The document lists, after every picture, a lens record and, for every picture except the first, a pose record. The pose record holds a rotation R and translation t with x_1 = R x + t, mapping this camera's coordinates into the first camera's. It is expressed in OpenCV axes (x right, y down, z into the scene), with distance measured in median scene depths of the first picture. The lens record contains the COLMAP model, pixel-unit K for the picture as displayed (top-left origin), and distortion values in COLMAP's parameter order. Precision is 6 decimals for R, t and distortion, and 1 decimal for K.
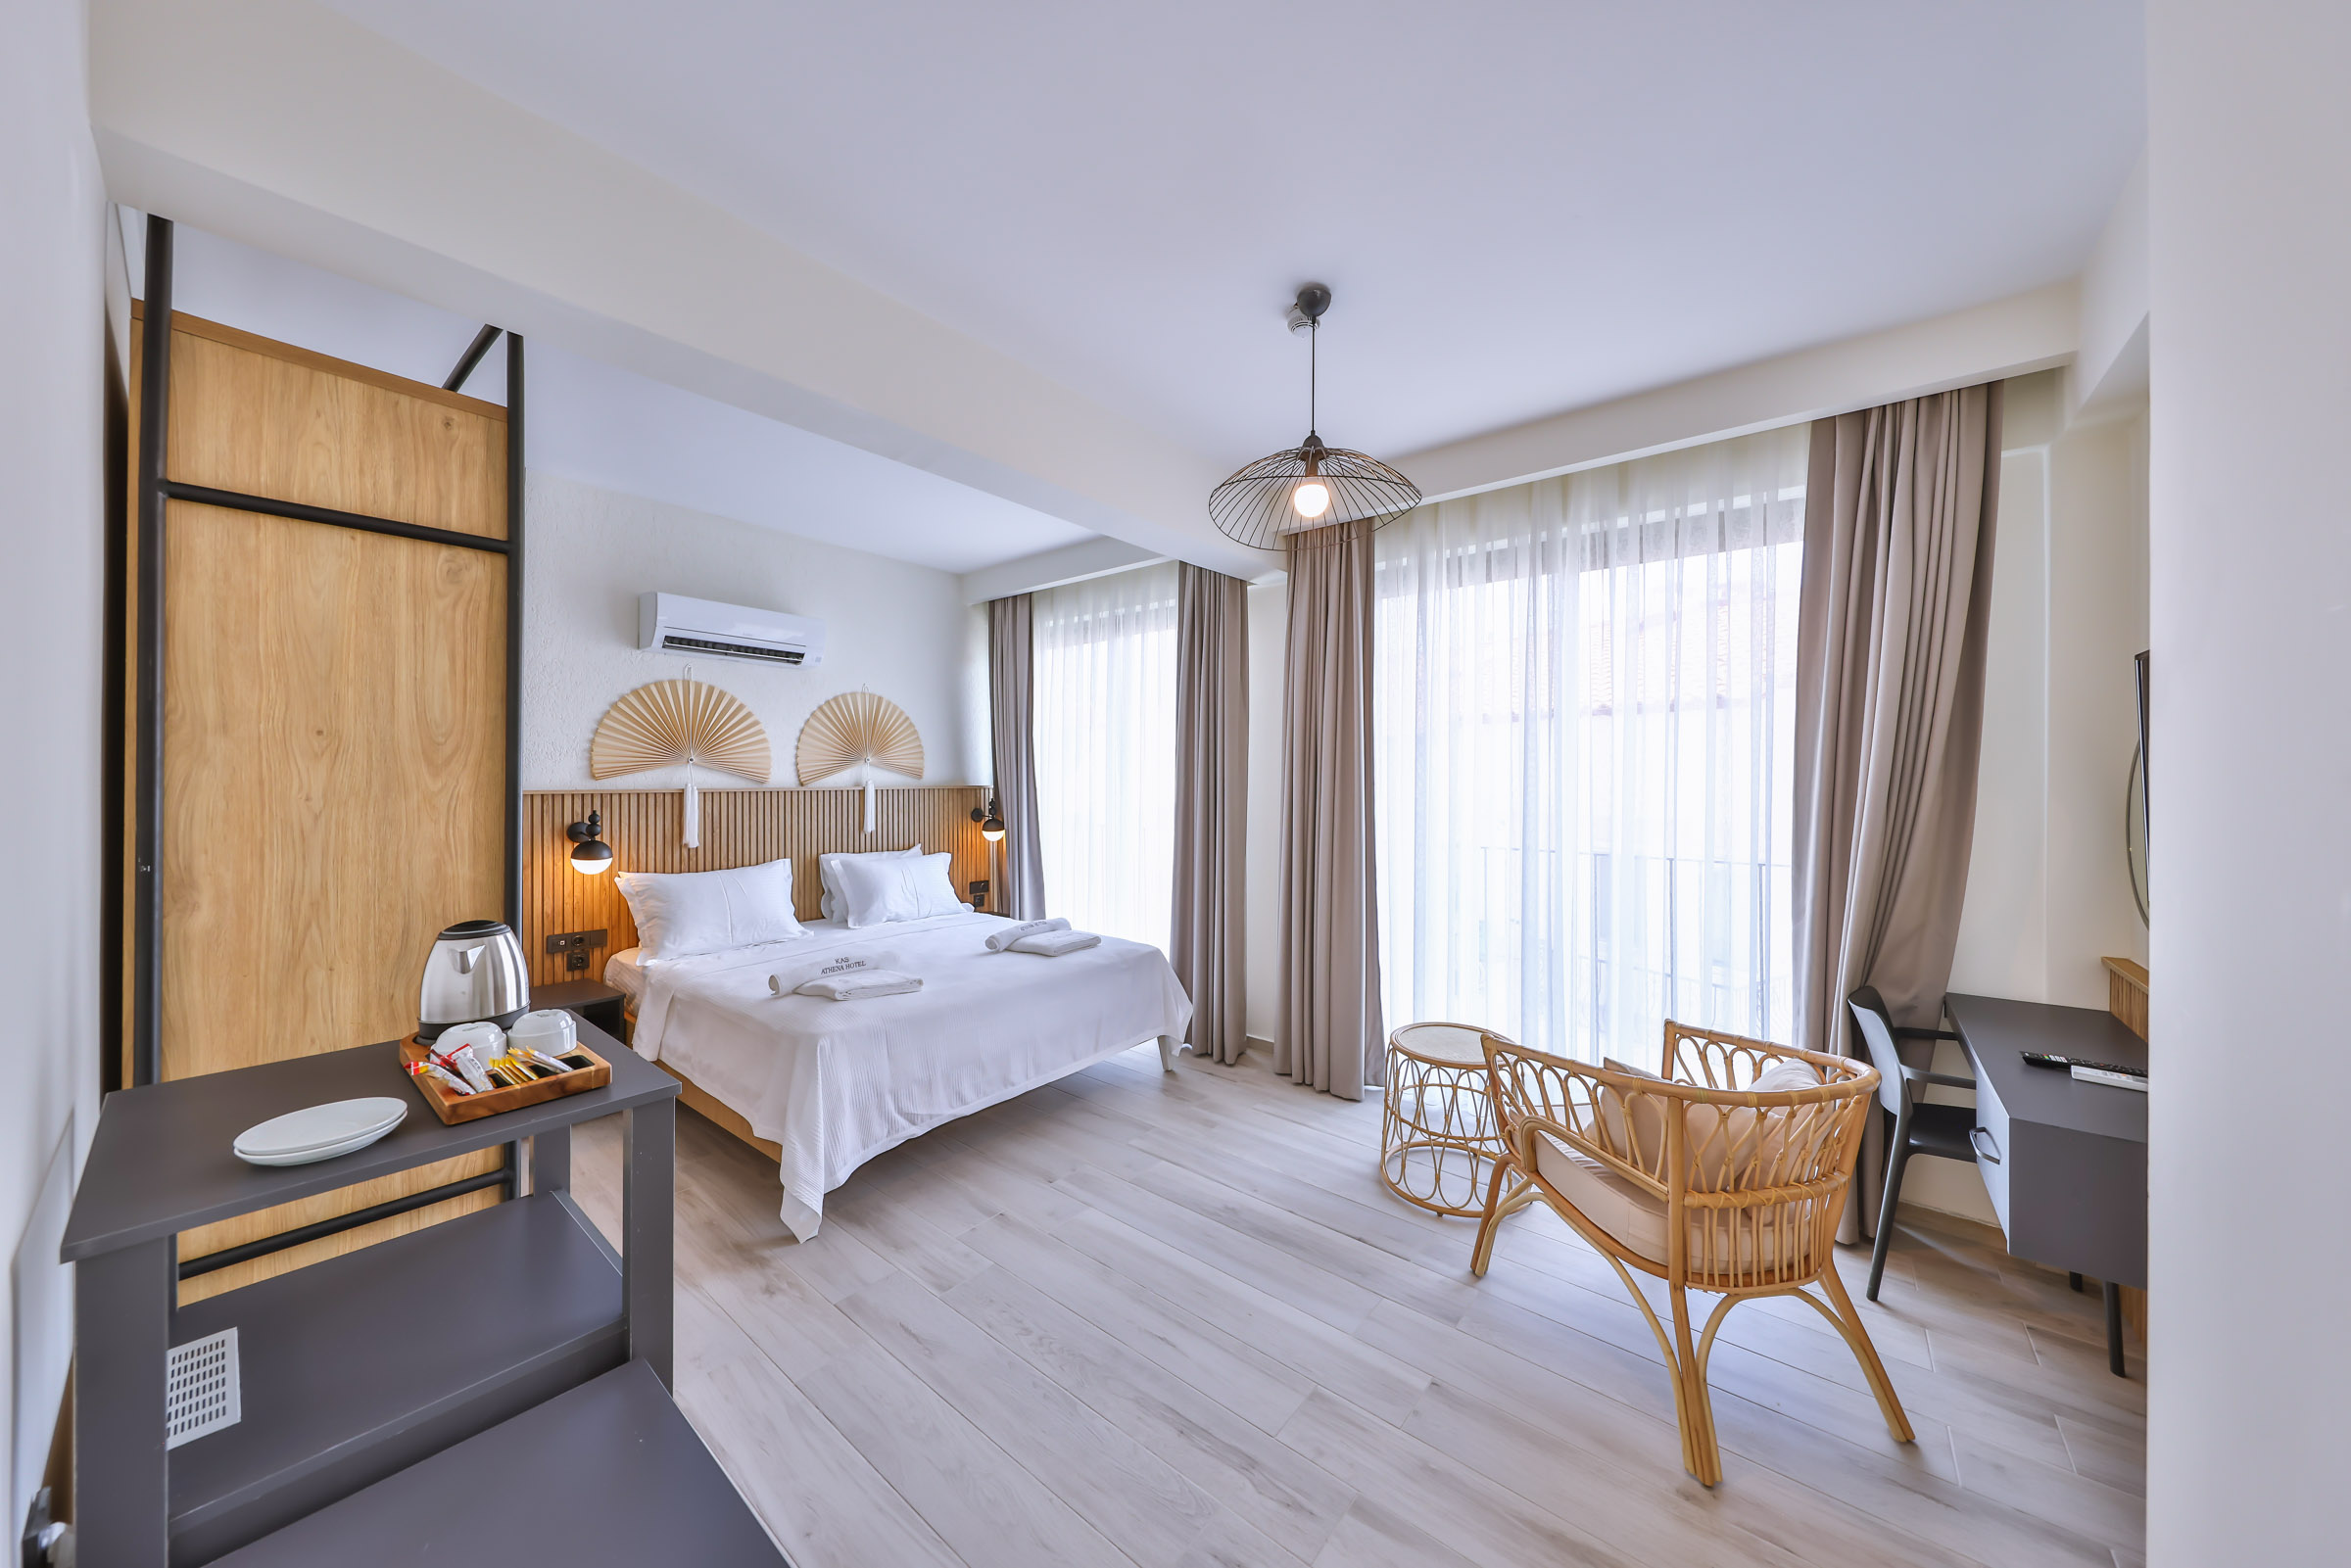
lens RADIAL K [[790.0, 0, 1192.3], [0, 790.0, 782.1], [0, 0, 1]] dist [-0.014608, -0.000197]
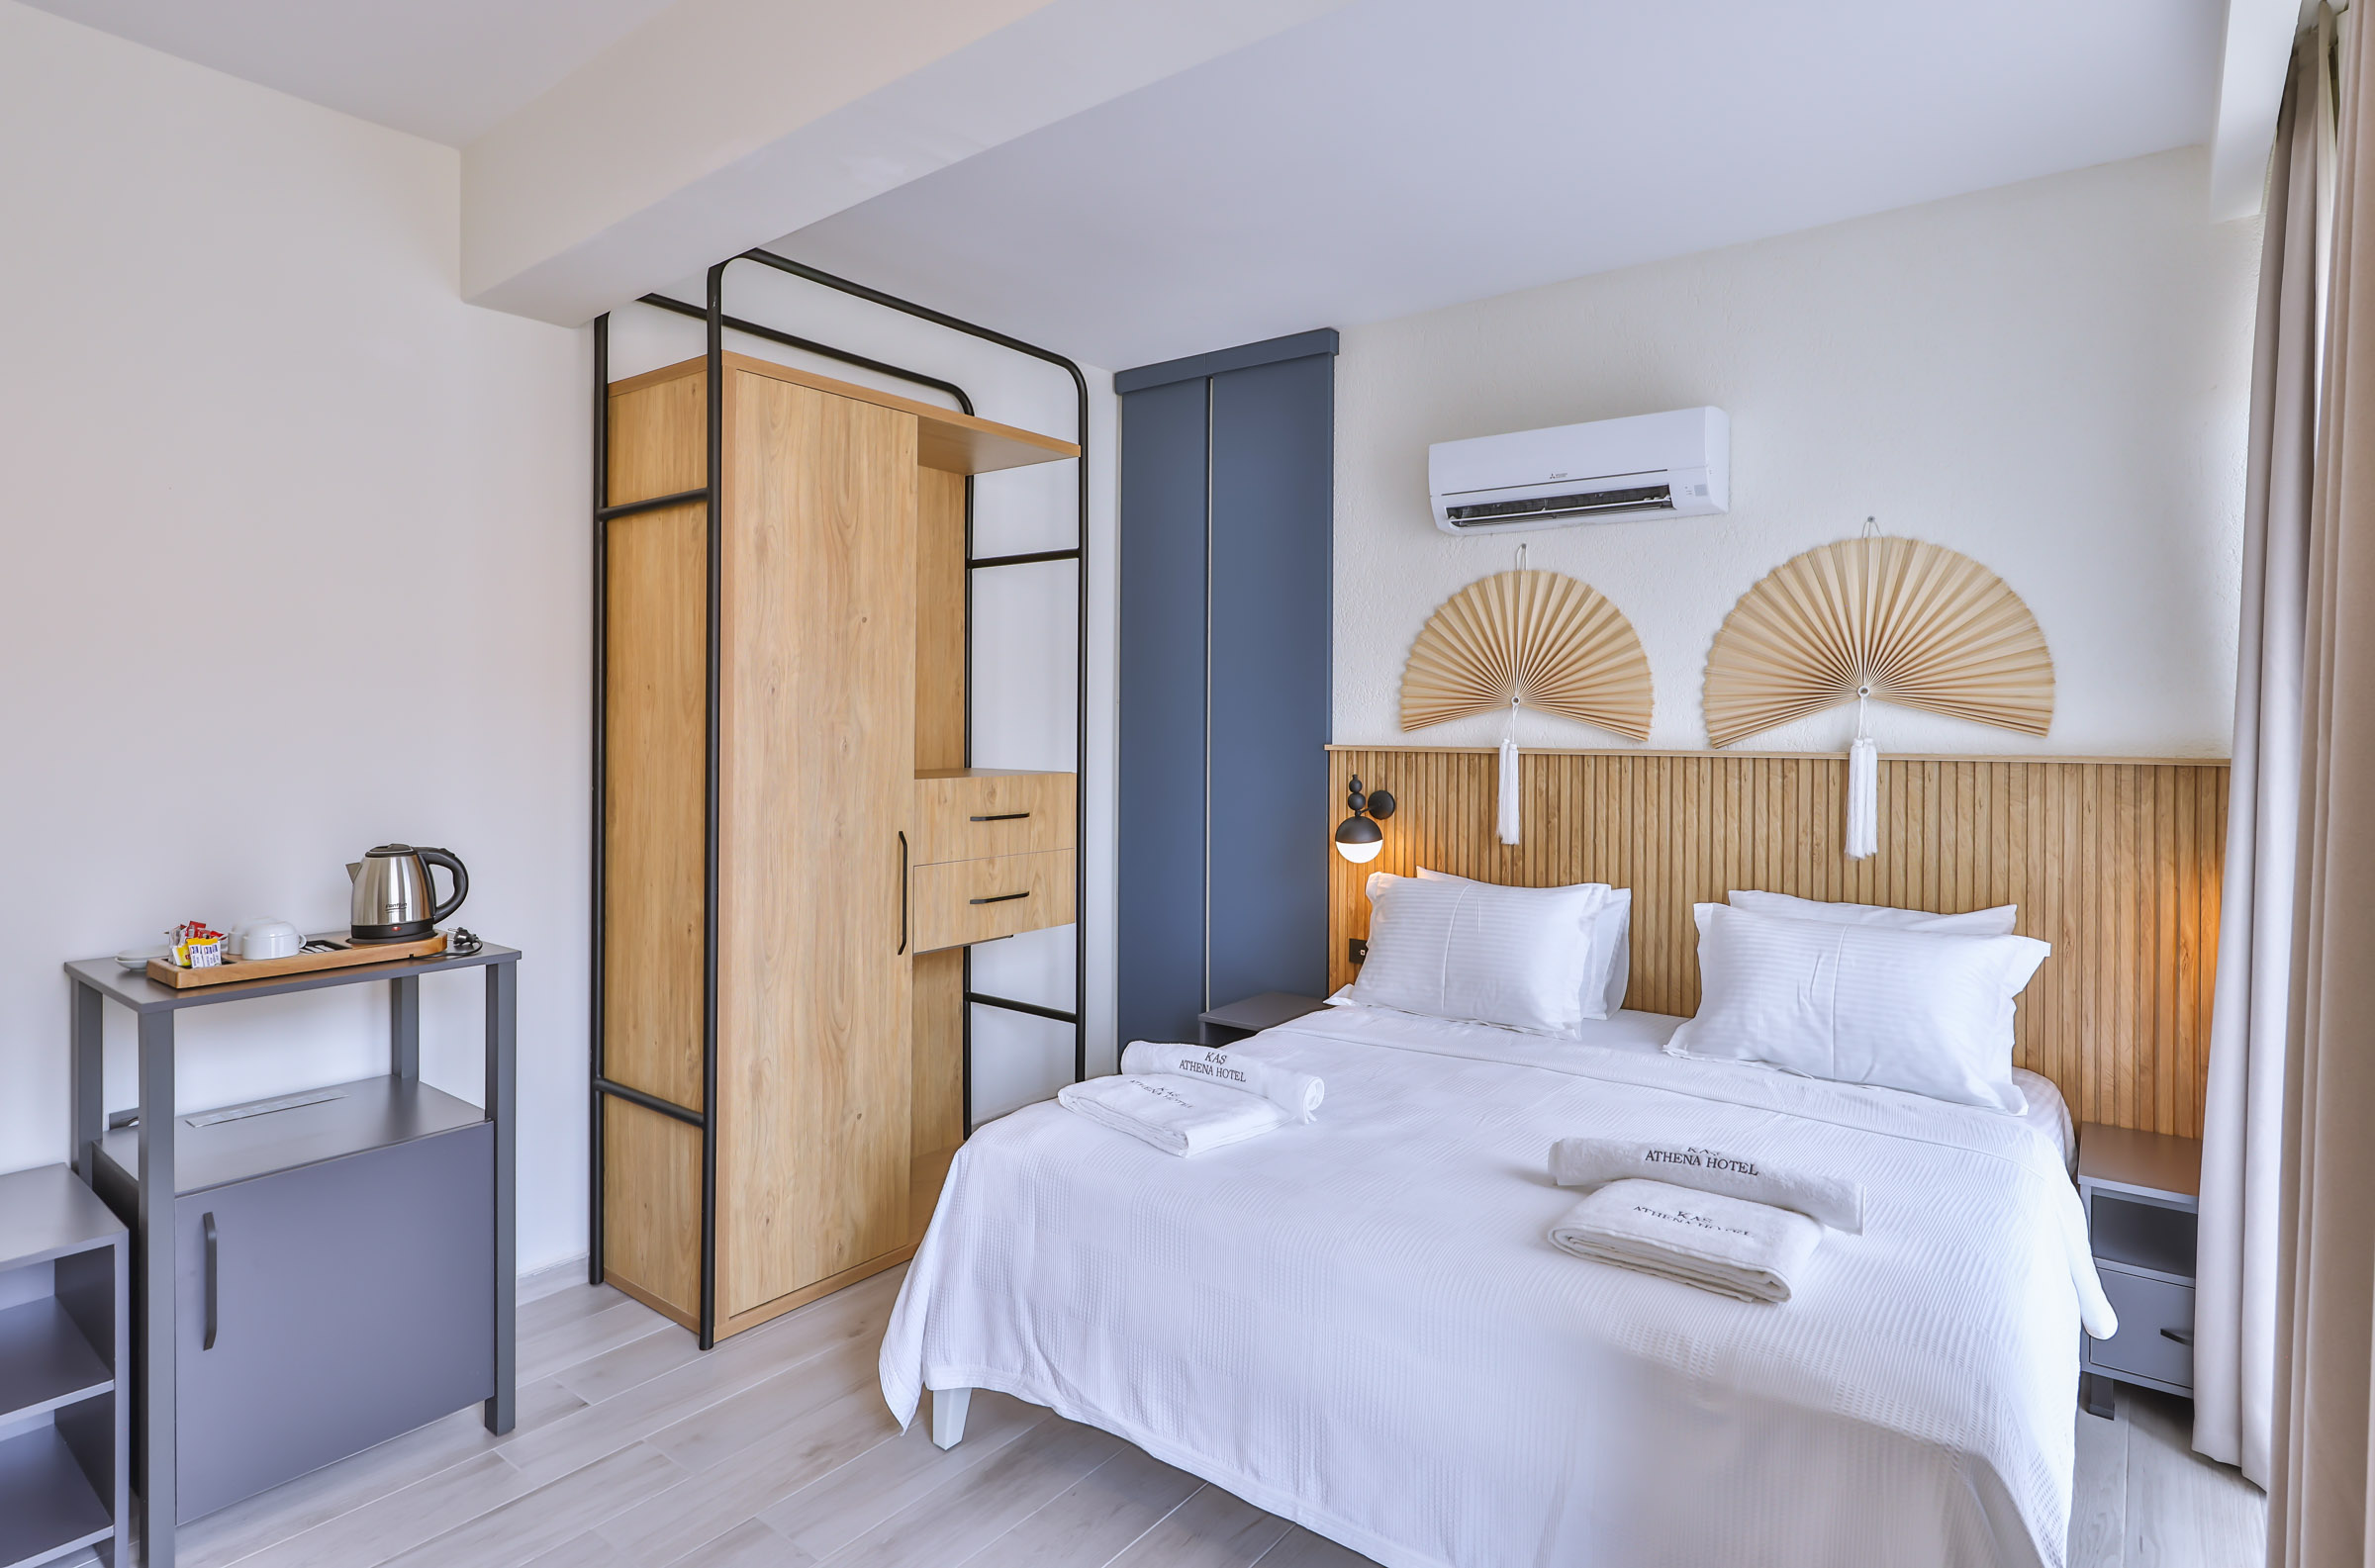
lens RADIAL K [[1226.7, 0, 1153.4], [0, 1226.7, 734.1], [0, 0, 1]] dist [0.004648, 0.000915]
pose [[0.002178, 0.006281, -0.999978, 0.313855], [-0.012016, 0.999908, 0.006255, -0.005018], [0.999925, 0.012002, 0.002254, 0.715234]]
